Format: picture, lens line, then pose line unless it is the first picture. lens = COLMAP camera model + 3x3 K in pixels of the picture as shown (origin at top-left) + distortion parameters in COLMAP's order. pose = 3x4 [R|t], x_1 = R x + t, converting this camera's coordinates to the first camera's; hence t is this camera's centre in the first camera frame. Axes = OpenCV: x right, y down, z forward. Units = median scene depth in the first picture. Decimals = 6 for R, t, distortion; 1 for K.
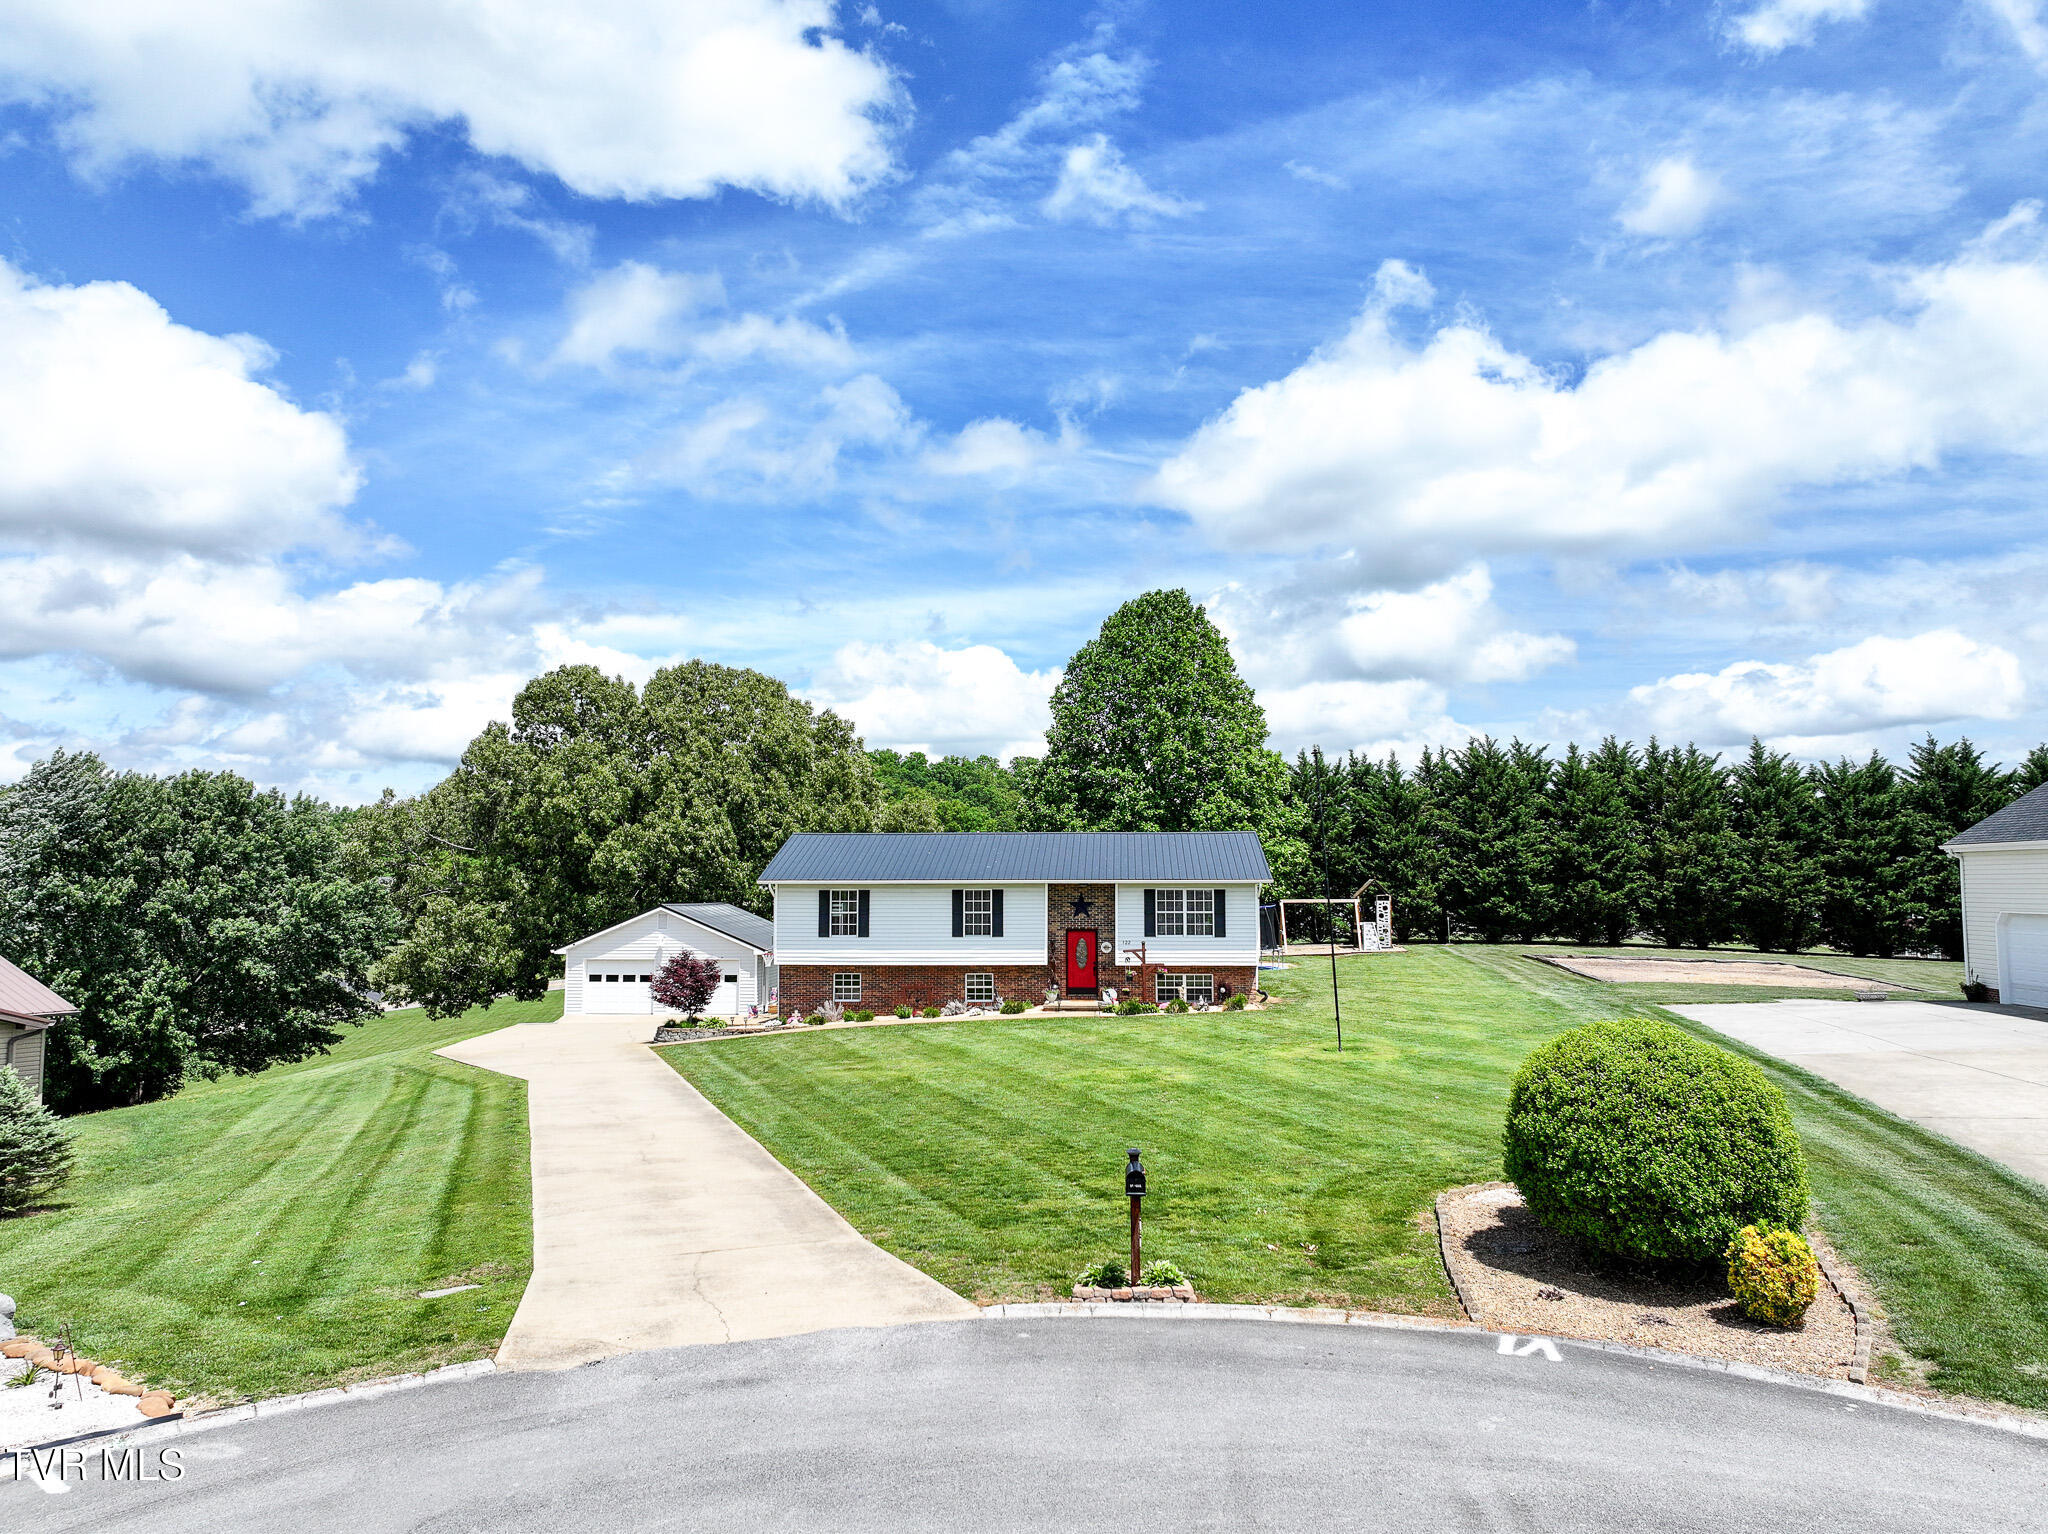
lens RADIAL K [[1441.9, 0, 1032.0], [0, 1441.9, 761.2], [0, 0, 1]] dist [0.006435, 0.007502]
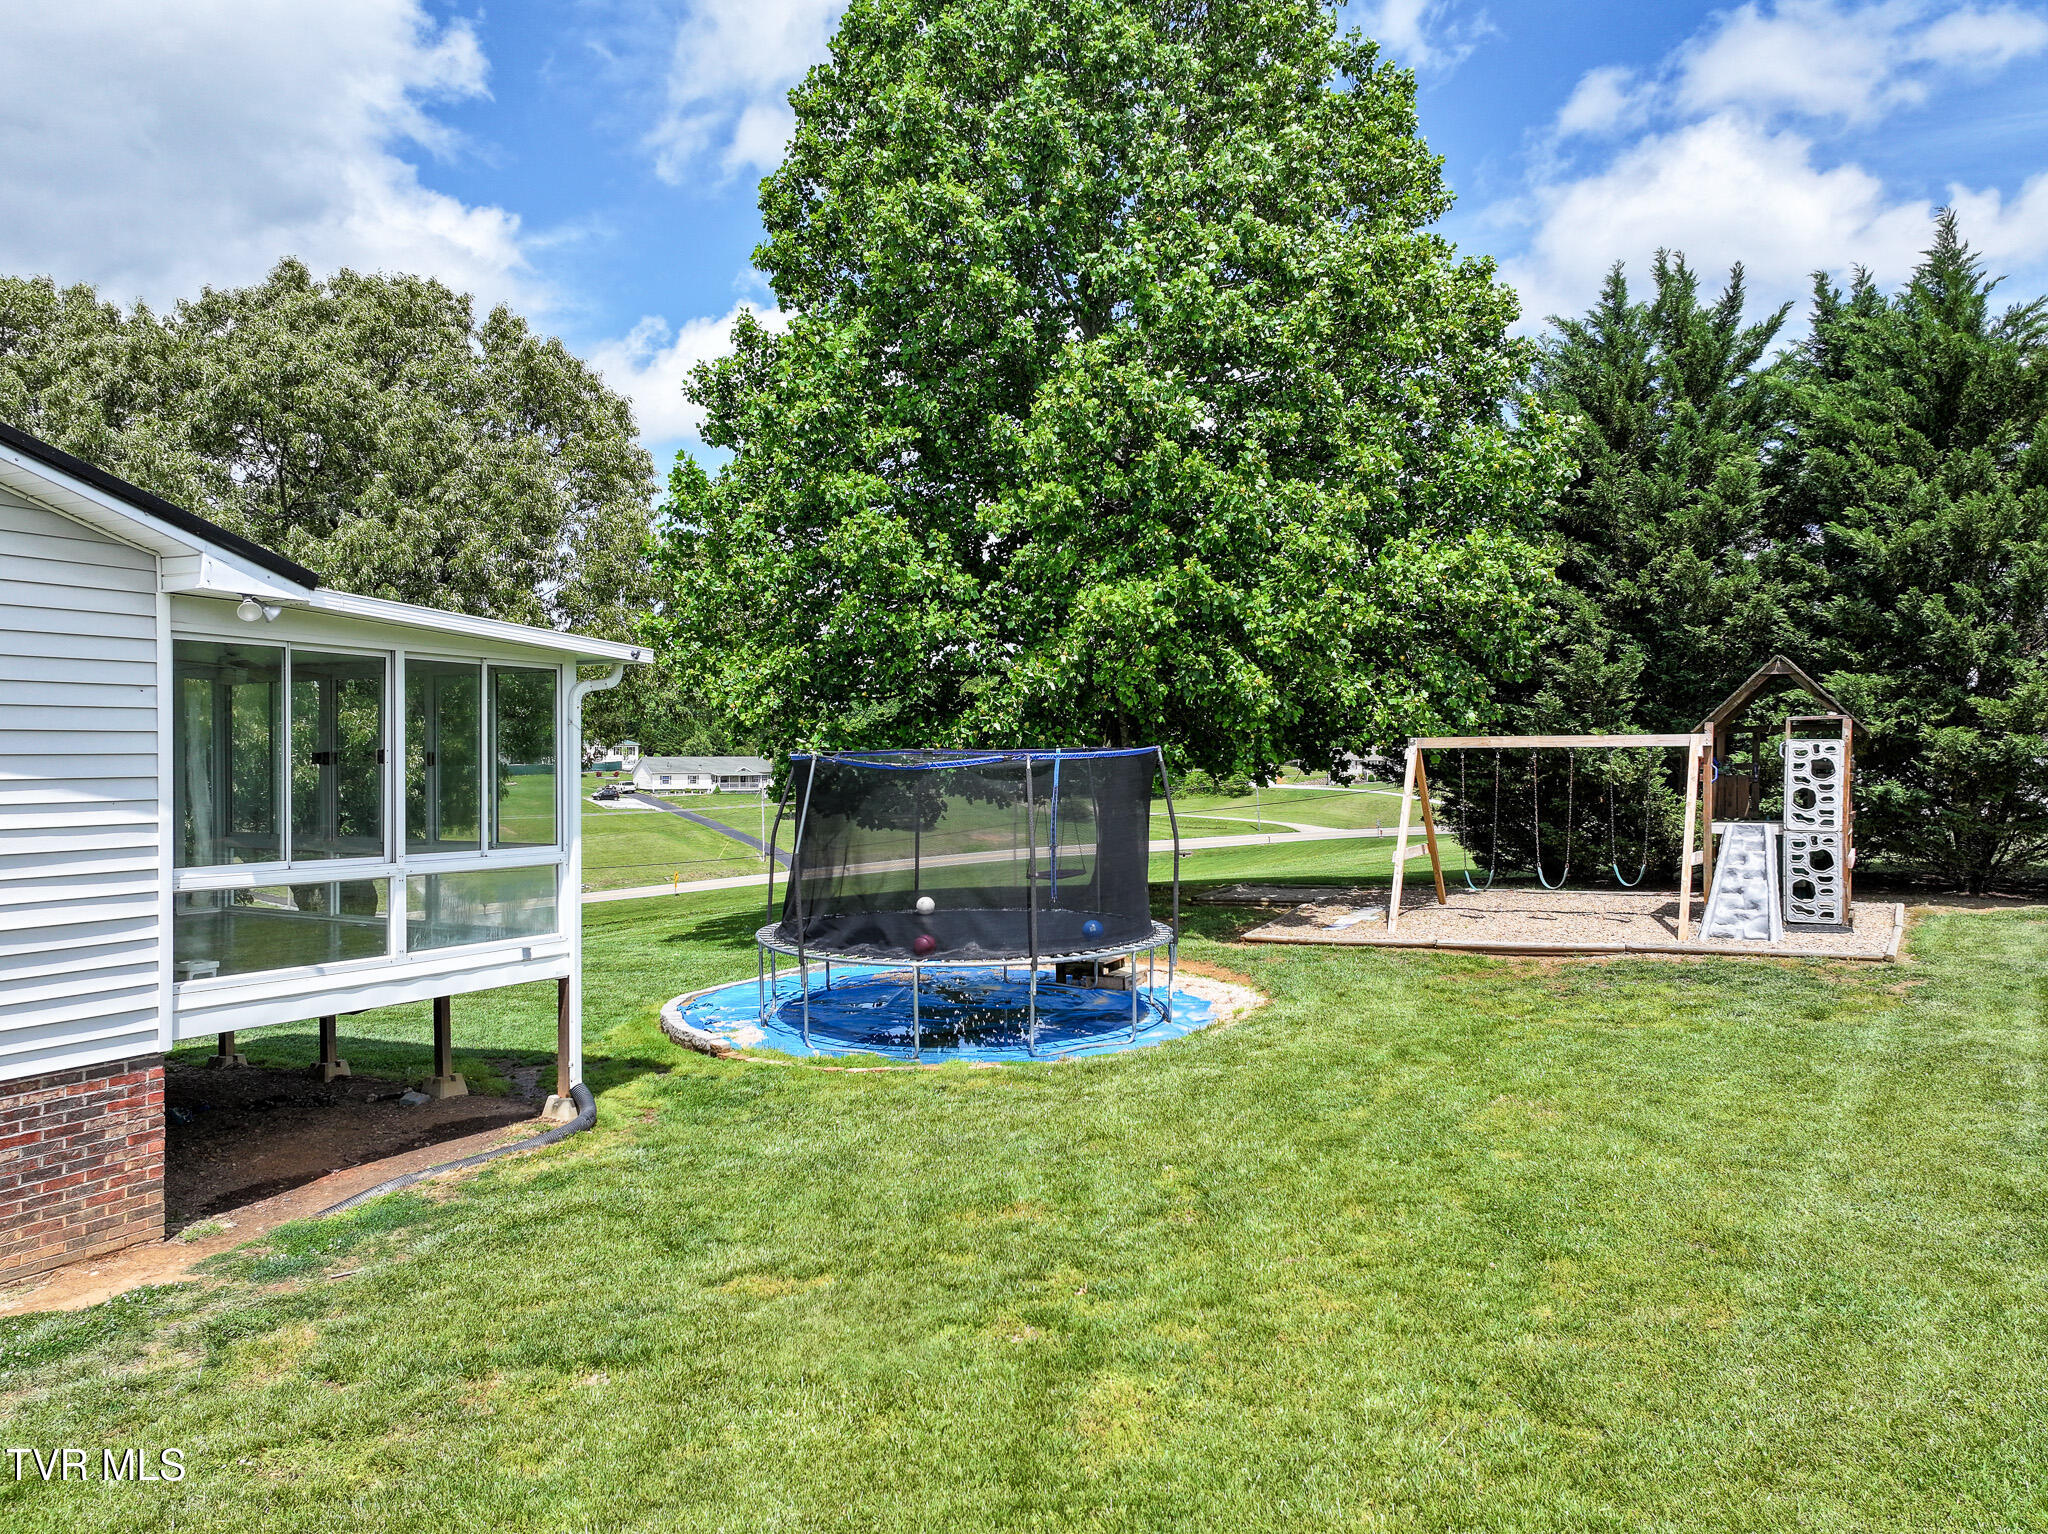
lens RADIAL K [[1451.3, 0, 1024.0], [0, 1451.3, 767.0], [0, 0, 1]] dist [-0.008908, 0.027882]
pose [[0.900066, -0.000805, -0.435752, 0.336744], [0.044103, 0.995032, 0.089259, 0.106771], [0.433515, -0.099557, 0.895630, 1.043479]]
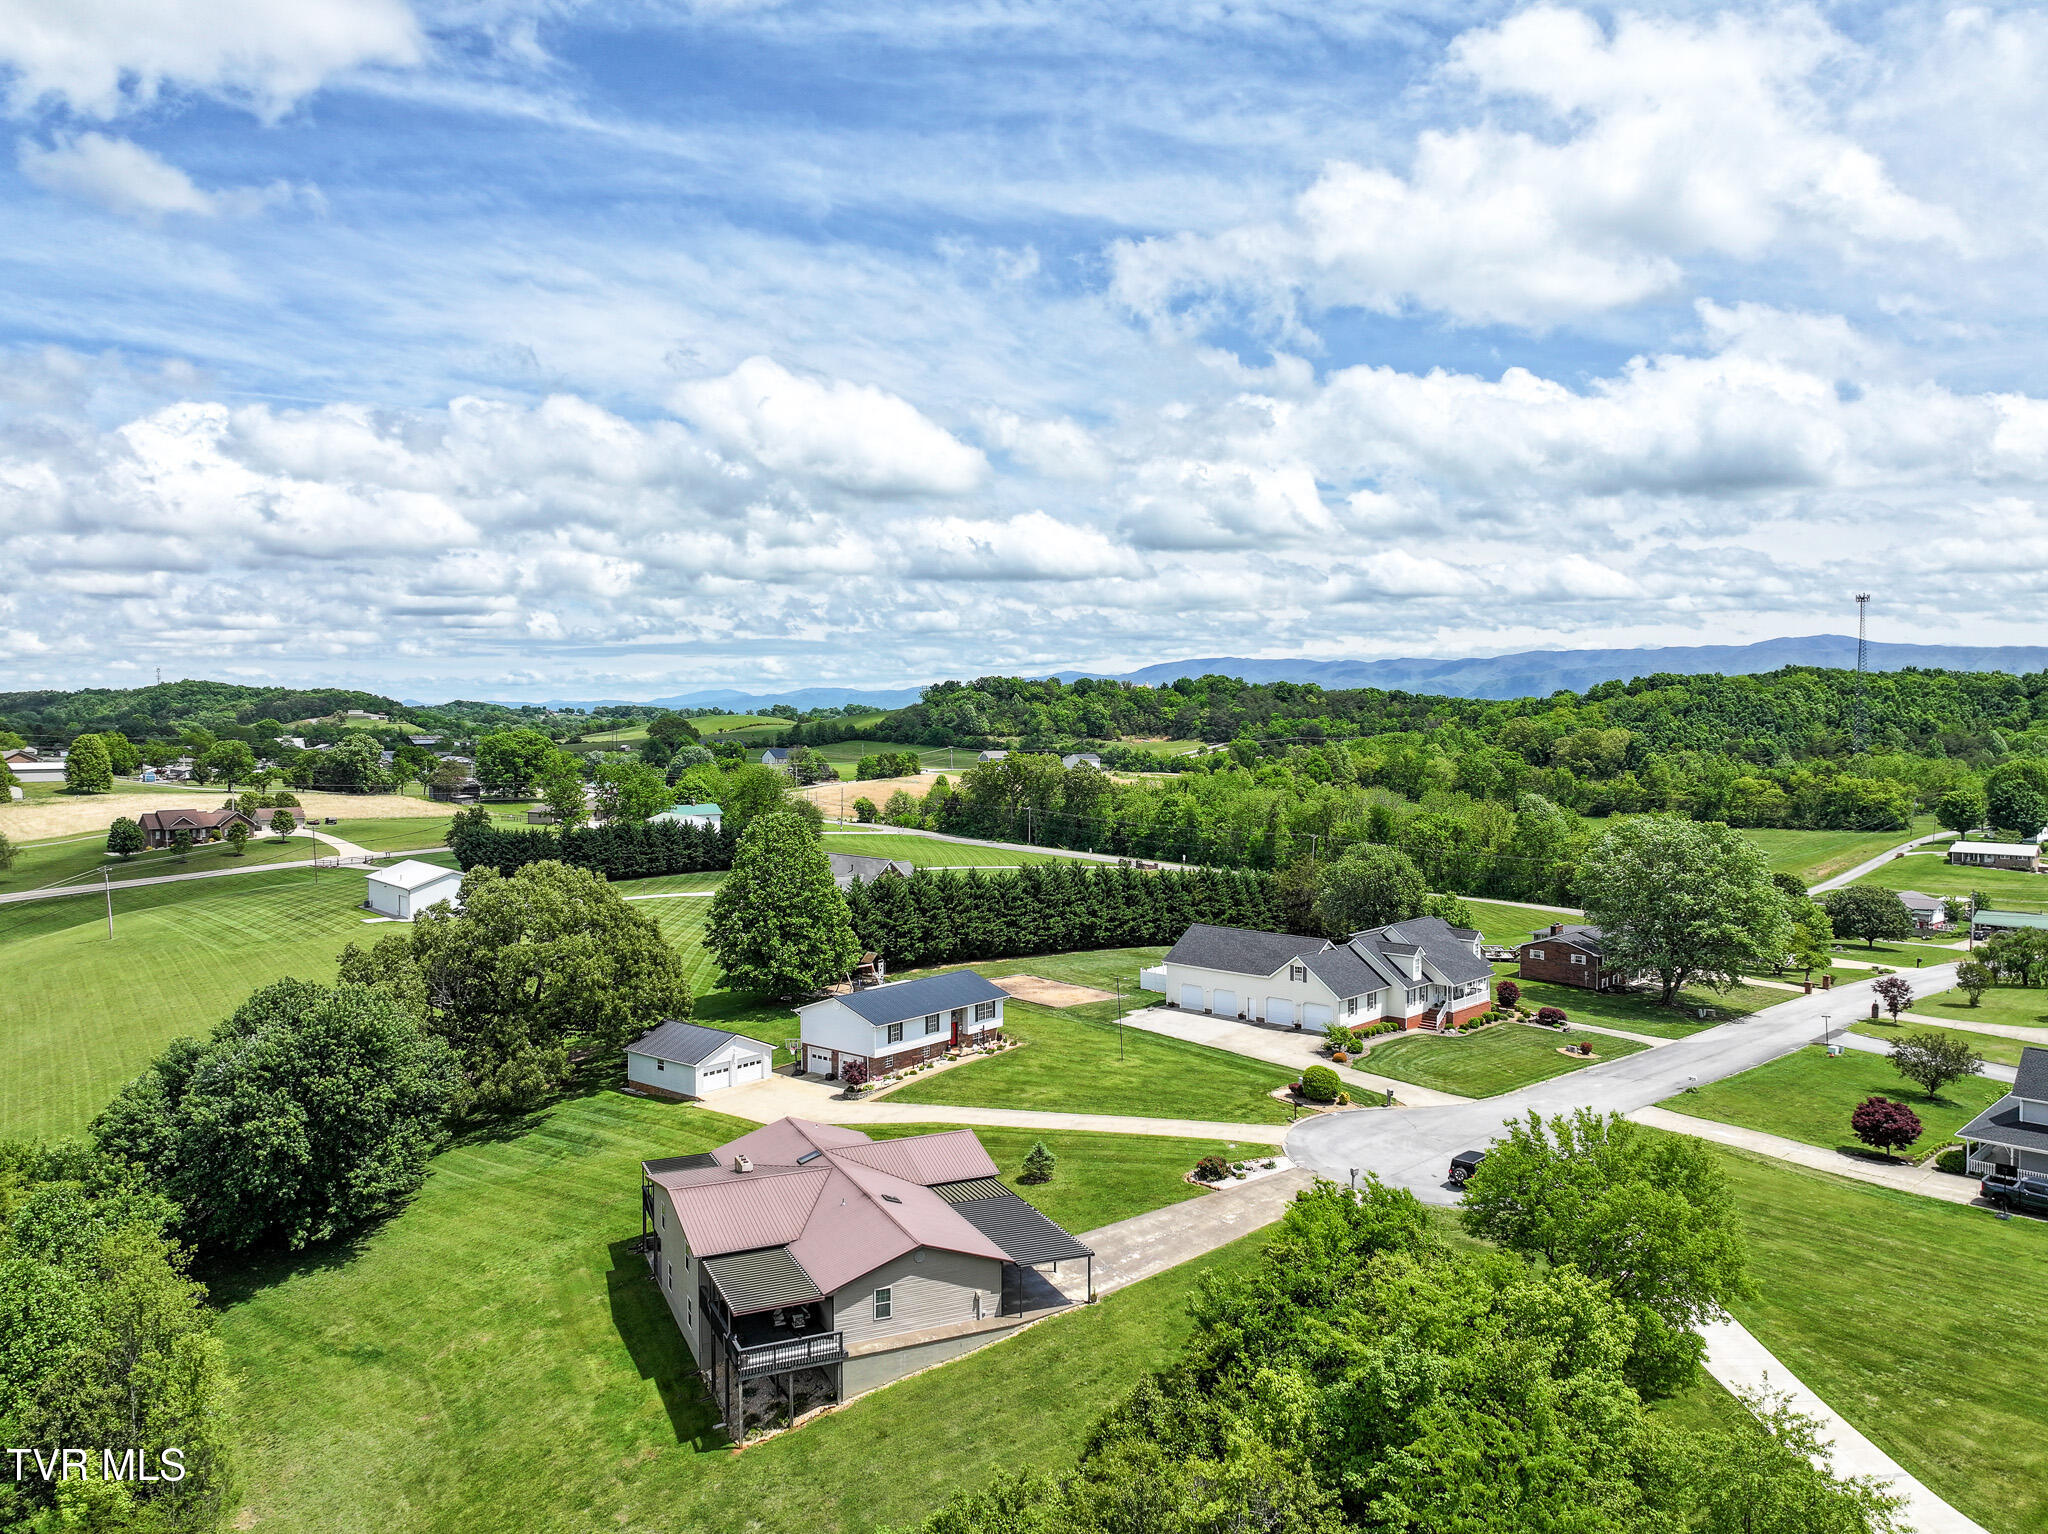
lens RADIAL K [[1441.9, 0, 1032.0], [0, 1441.9, 761.2], [0, 0, 1]] dist [0.006435, 0.007502]
pose [[0.582379, -0.023243, 0.812585, -1.998563], [-0.077319, 0.993476, 0.083832, -0.585152], [-0.809232, -0.111650, 0.576783, -0.572118]]
